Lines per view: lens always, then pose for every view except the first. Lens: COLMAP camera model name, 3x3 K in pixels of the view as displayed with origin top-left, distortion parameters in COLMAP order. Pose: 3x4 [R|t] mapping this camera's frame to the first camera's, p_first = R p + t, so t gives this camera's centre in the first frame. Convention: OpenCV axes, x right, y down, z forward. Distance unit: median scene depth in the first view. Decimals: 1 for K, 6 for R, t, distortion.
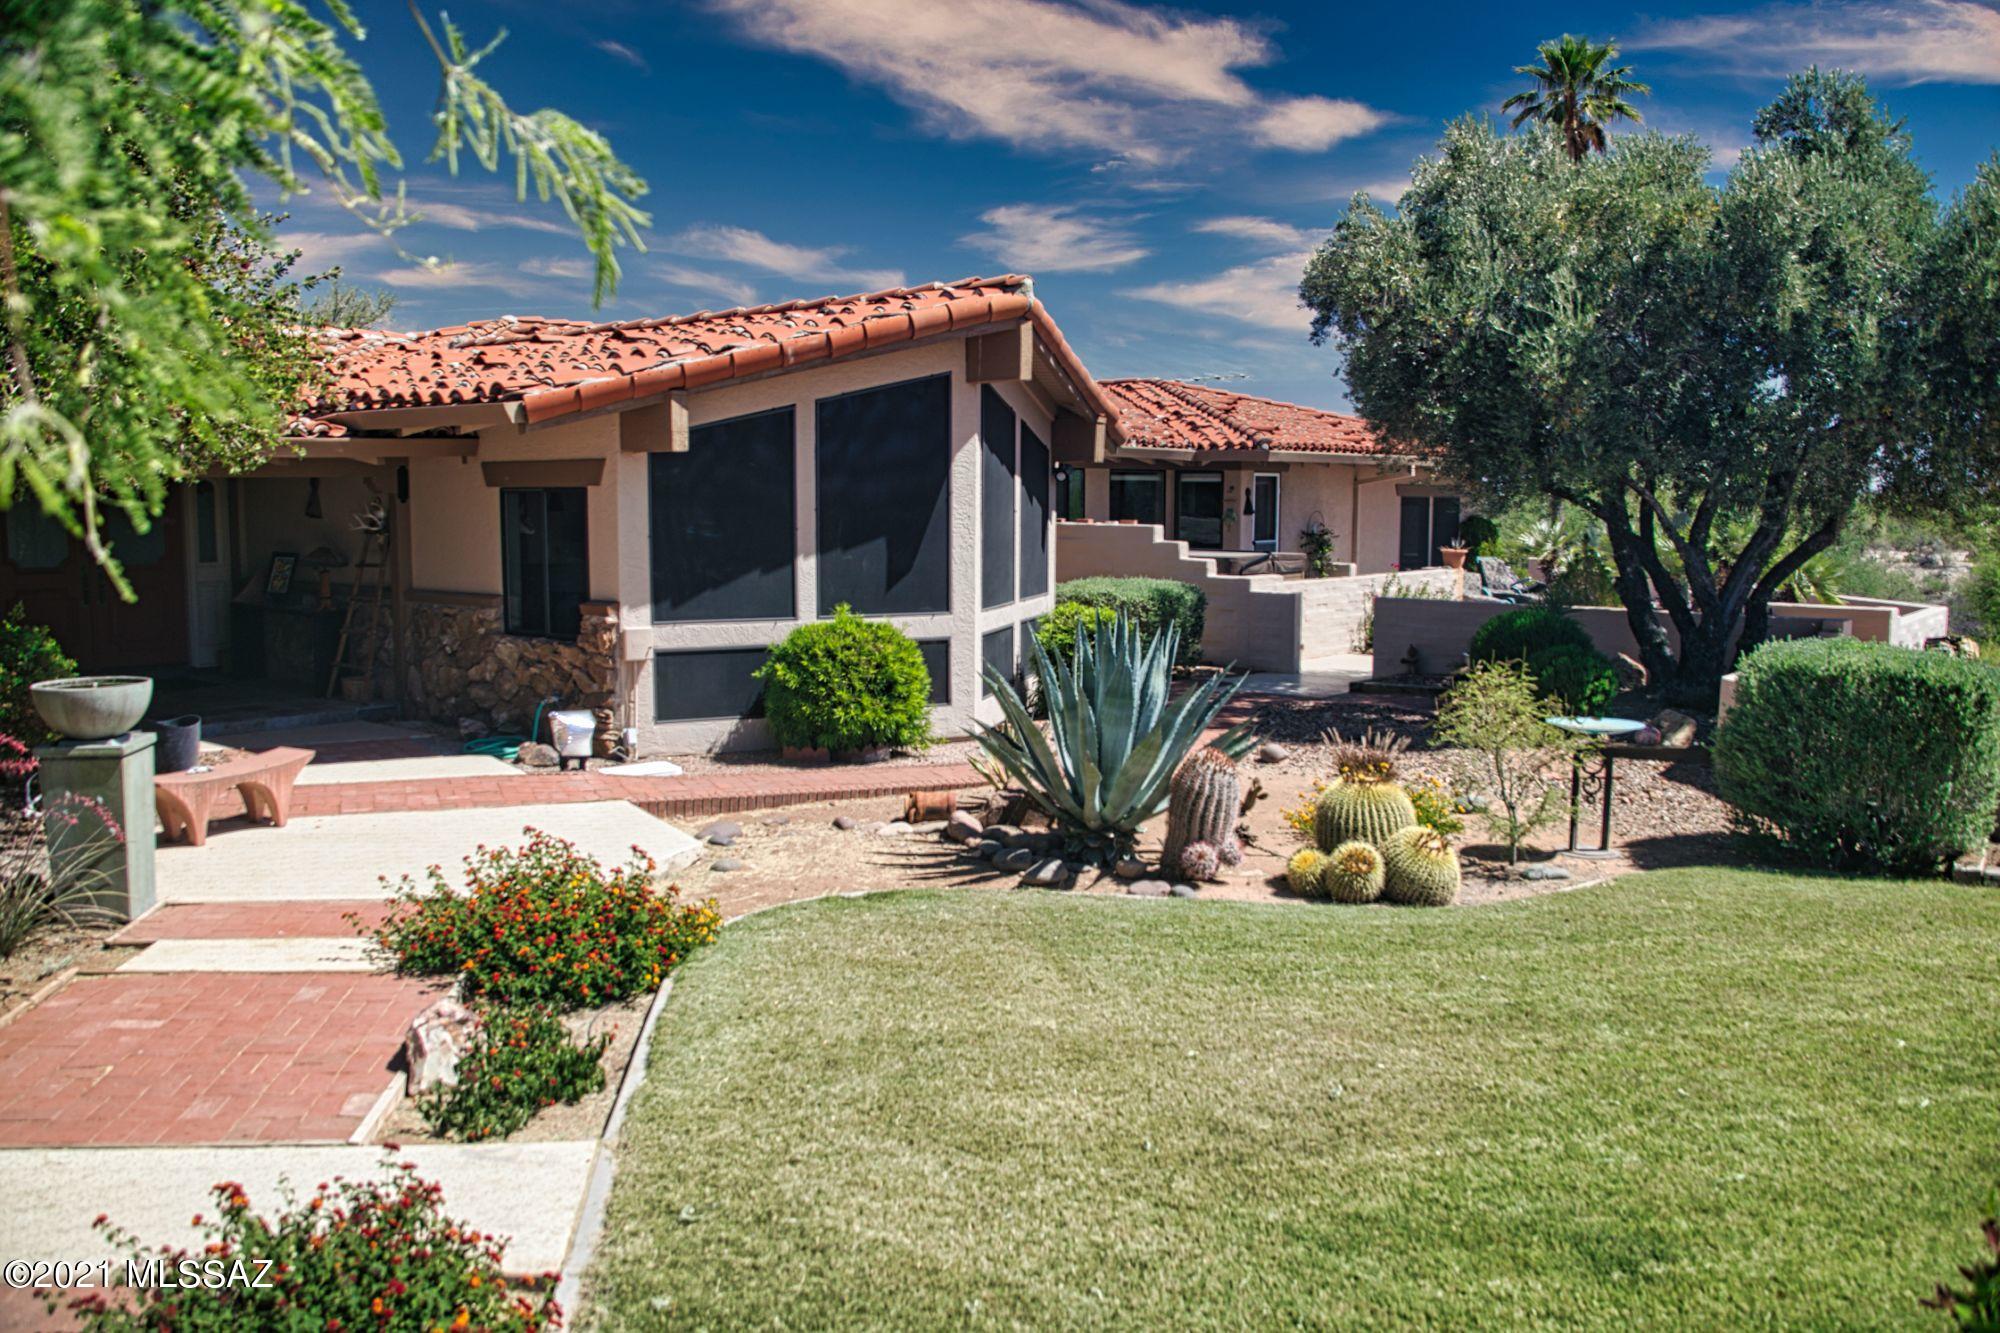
lens RADIAL K [[1618.1, 0, 1014.4], [0, 1618.1, 676.1], [0, 0, 1]] dist [-0.170793, 0.136404]
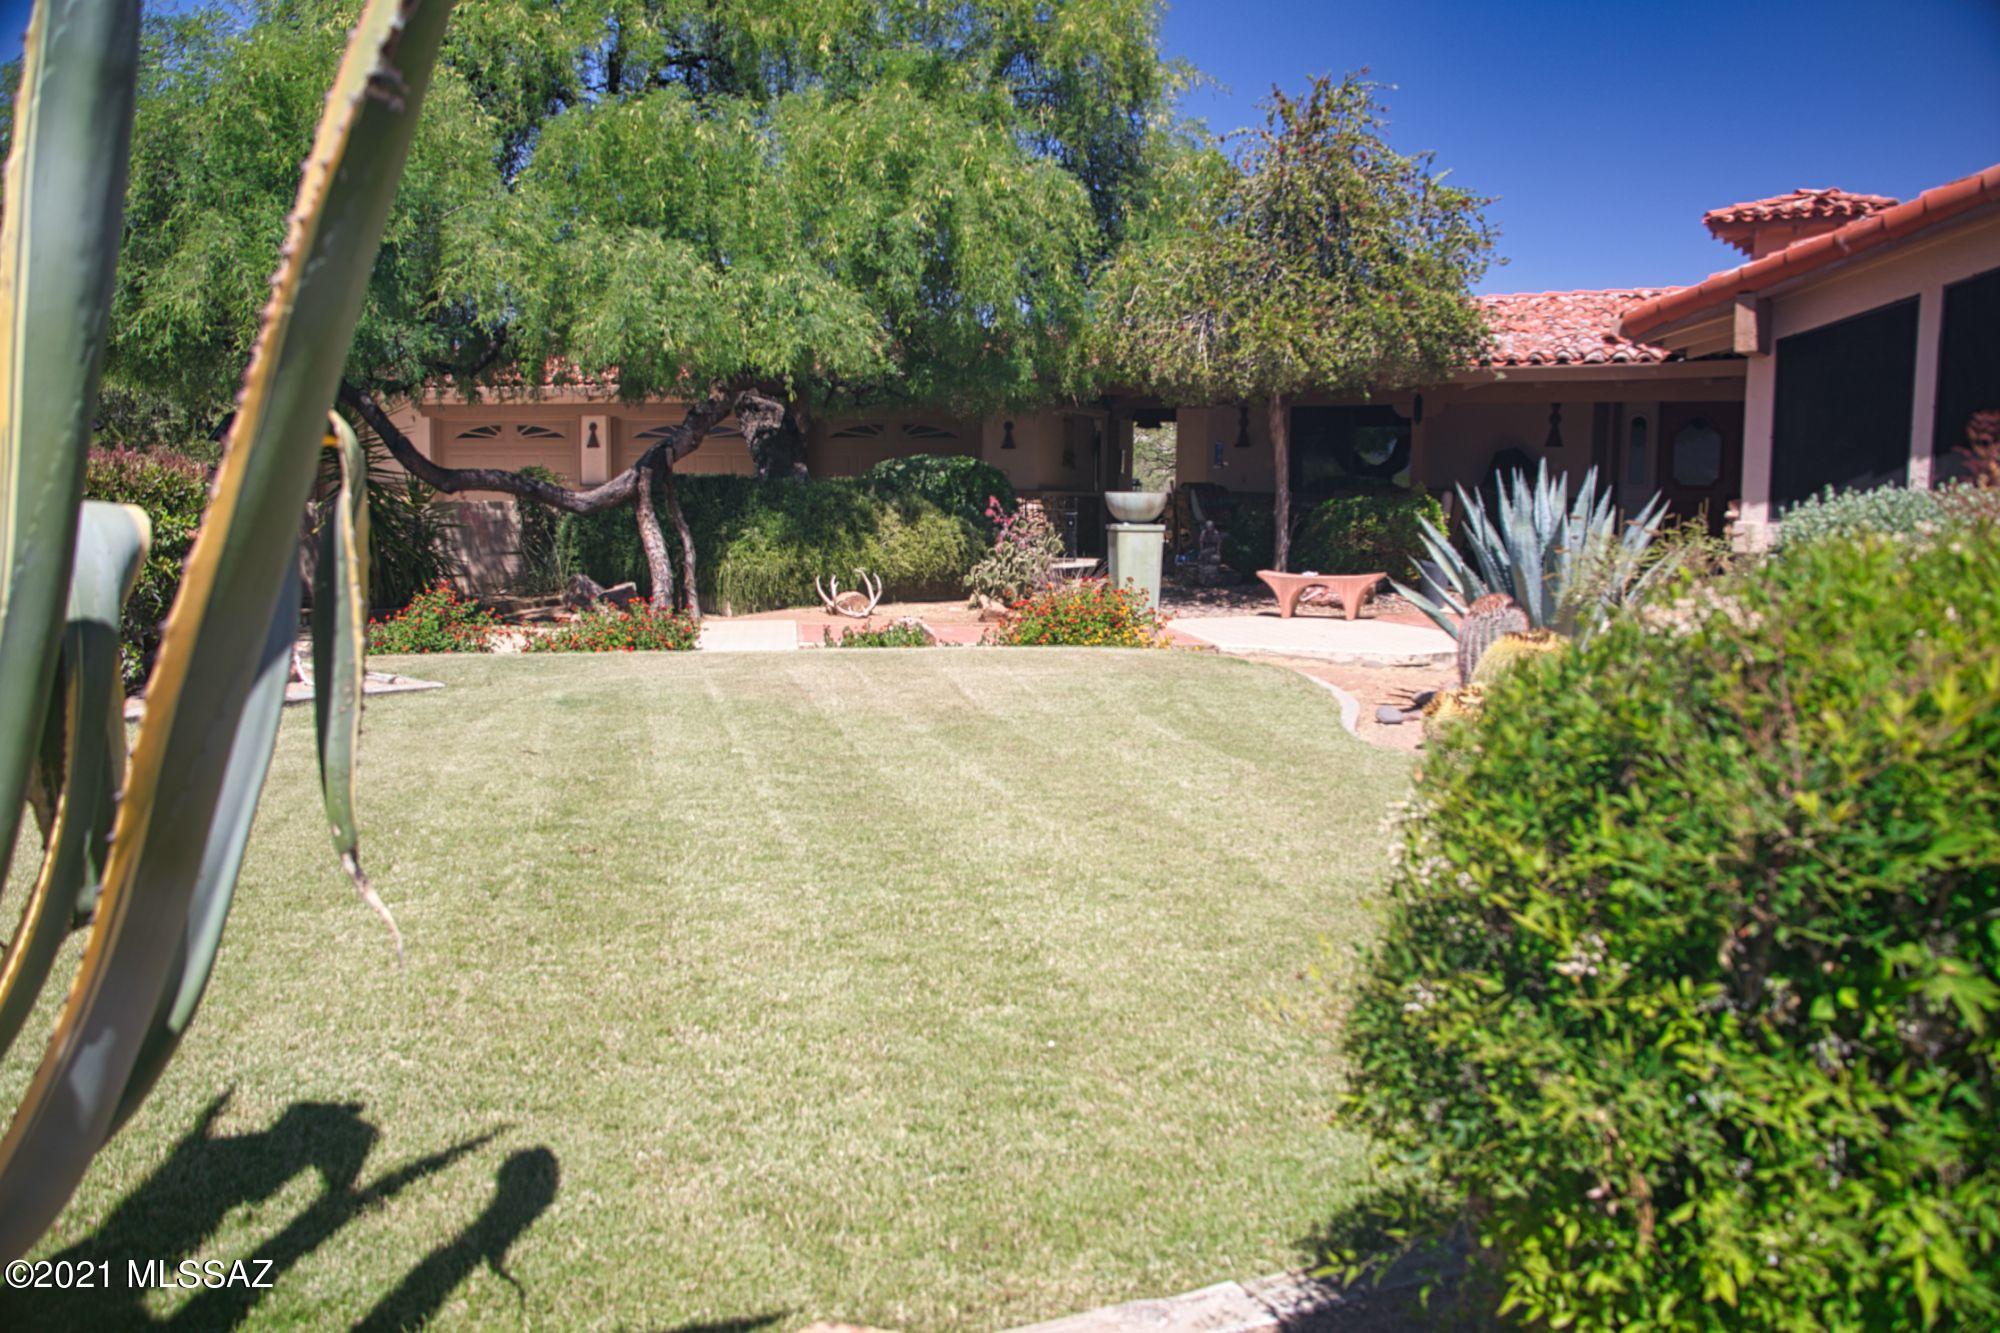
lens RADIAL K [[1618.1, 0, 1014.4], [0, 1618.1, 676.1], [0, 0, 1]] dist [-0.170793, 0.136404]
pose [[0.017990, 0.110482, -0.993715, 0.753607], [-0.124453, 0.986394, 0.107415, 0.017799], [0.992062, 0.121738, 0.031495, 0.471564]]
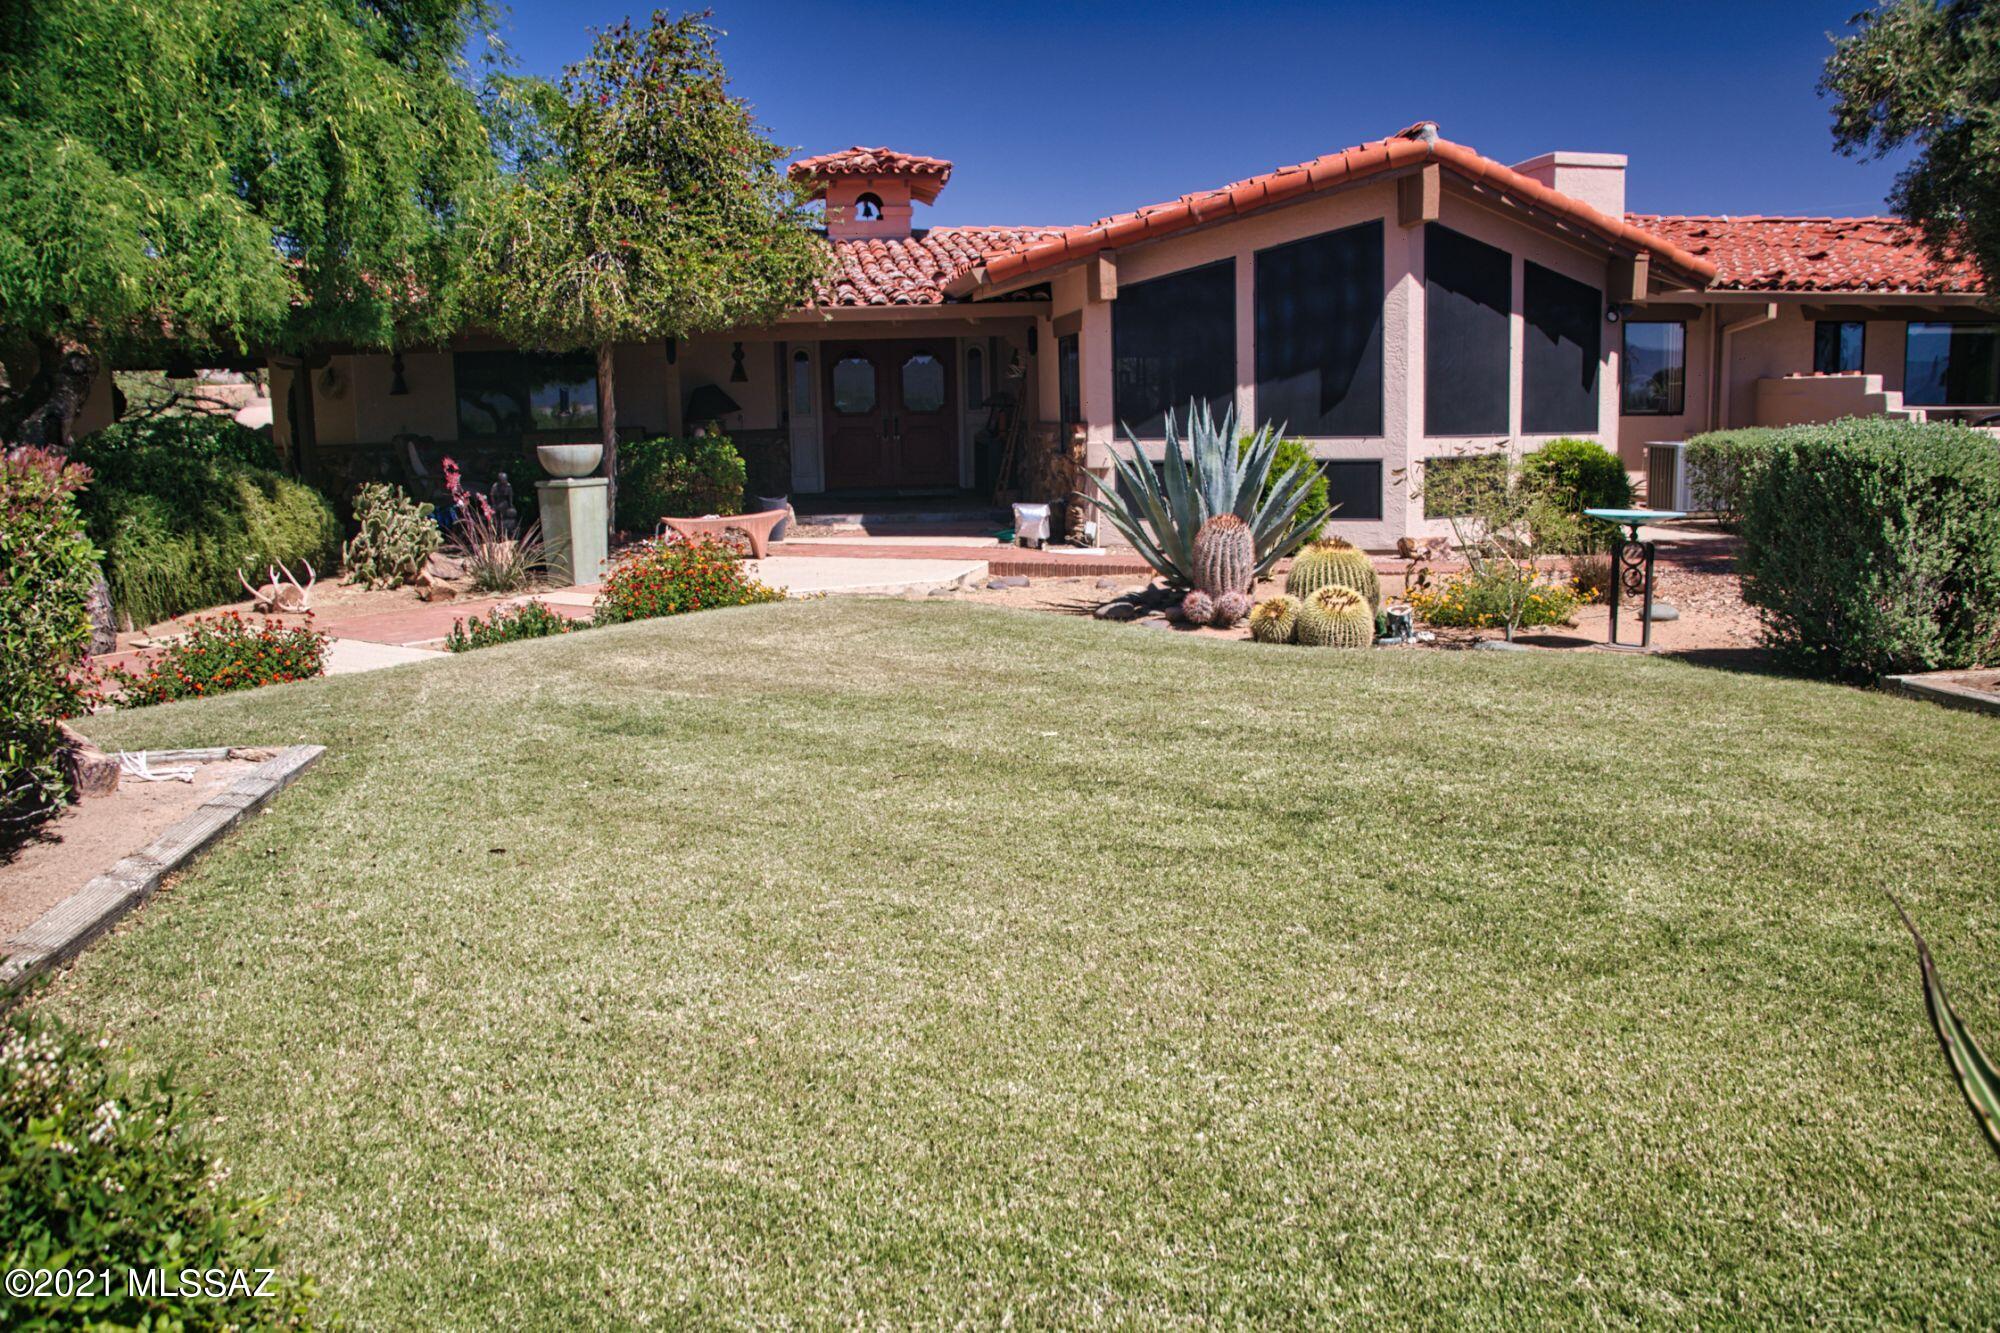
lens RADIAL K [[1618.1, 0, 1014.4], [0, 1618.1, 676.1], [0, 0, 1]] dist [-0.170793, 0.136404]
pose [[0.724559, 0.089558, -0.683369, 0.566711], [-0.051524, 0.995786, 0.075871, 0.056691], [0.687284, -0.019763, 0.726120, 0.029382]]
